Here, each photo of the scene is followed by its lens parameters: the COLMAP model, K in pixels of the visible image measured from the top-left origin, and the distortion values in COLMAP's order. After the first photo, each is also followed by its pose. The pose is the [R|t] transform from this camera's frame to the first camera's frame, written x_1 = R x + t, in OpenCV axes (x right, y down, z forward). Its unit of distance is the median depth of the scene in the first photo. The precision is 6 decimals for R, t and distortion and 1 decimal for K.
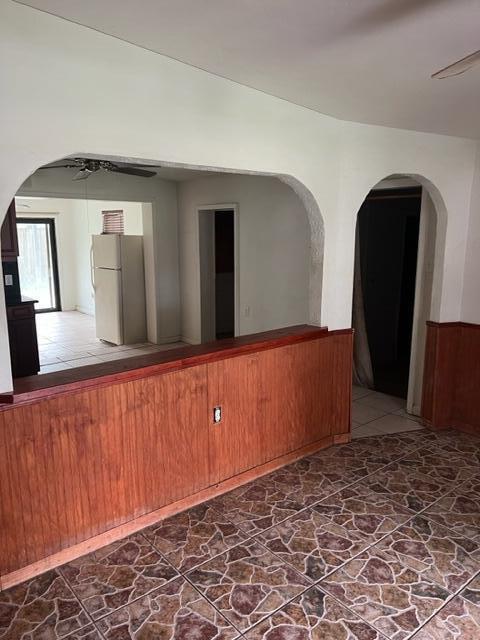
lens RADIAL K [[479.5, 0, 239.0], [0, 479.5, 316.0], [0, 0, 1]] dist [0.073689, -0.104963]
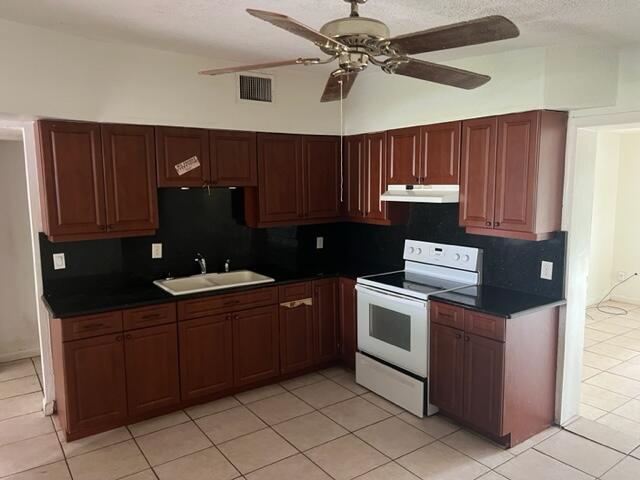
lens RADIAL K [[479.5, 0, 320.0], [0, 479.5, 240.0], [0, 0, 1]] dist [0.073689, -0.104963]
pose [[-0.083203, 0.126070, -0.988526, 0.271761], [-0.167990, 0.975995, 0.138612, -0.300151], [0.982271, 0.177595, -0.060027, 1.551914]]
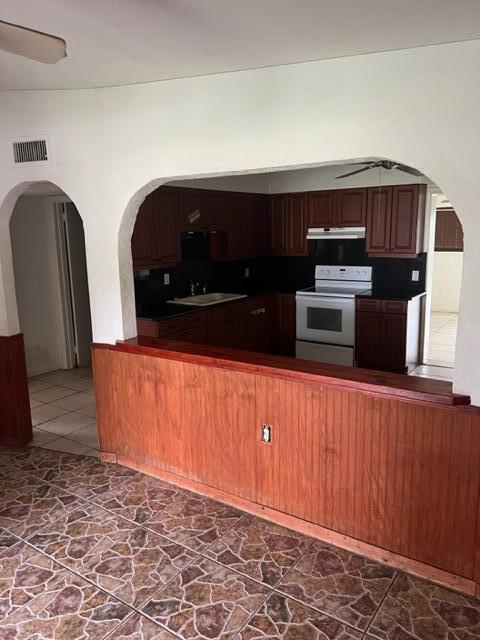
lens RADIAL K [[479.5, 0, 239.0], [0, 479.5, 316.0], [0, 0, 1]] dist [0.073689, -0.104963]
pose [[0.266051, 0.170259, -0.948804, 0.864179], [-0.149810, 0.979622, 0.133781, -0.146919], [0.952247, 0.106548, 0.286136, 0.727821]]
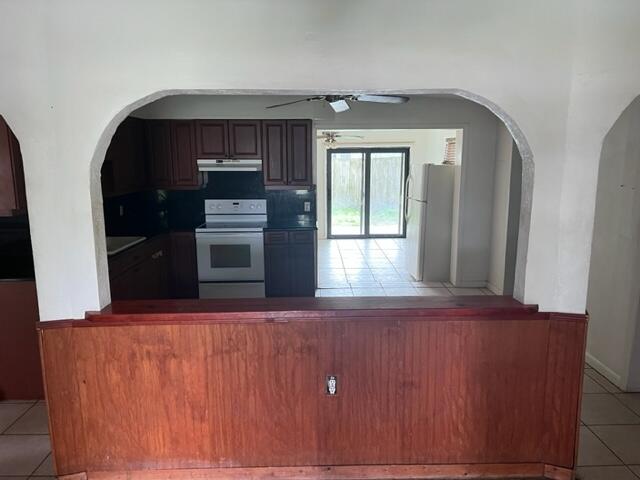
lens RADIAL K [[481.2, 0, 321.9], [0, 481.2, 242.0], [0, 0, 1]] dist [0.092046, -0.138190]
pose [[0.776879, 0.107054, -0.620483, 0.482366], [-0.107908, 0.993498, 0.036304, -0.077360], [0.620334, 0.038751, 0.783380, 0.352581]]
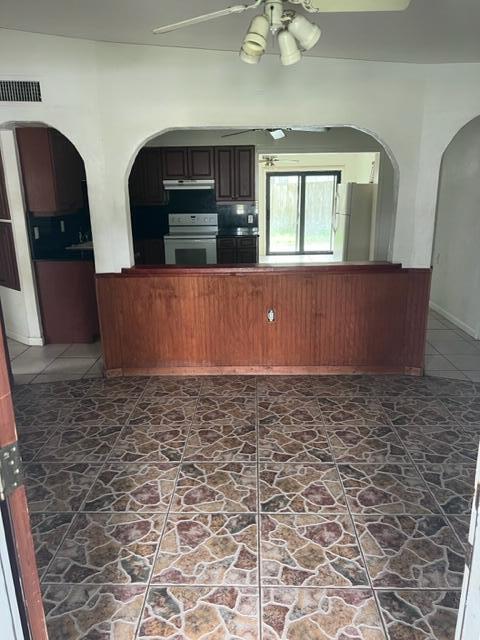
lens RADIAL K [[481.2, 0, 240.0], [0, 481.2, 320.0], [0, 0, 1]] dist [0.092046, -0.138190]
pose [[0.751676, 0.166525, -0.638163, 0.832677], [-0.103068, 0.985371, 0.135726, 0.047258], [0.651429, -0.036247, 0.757843, -0.092577]]
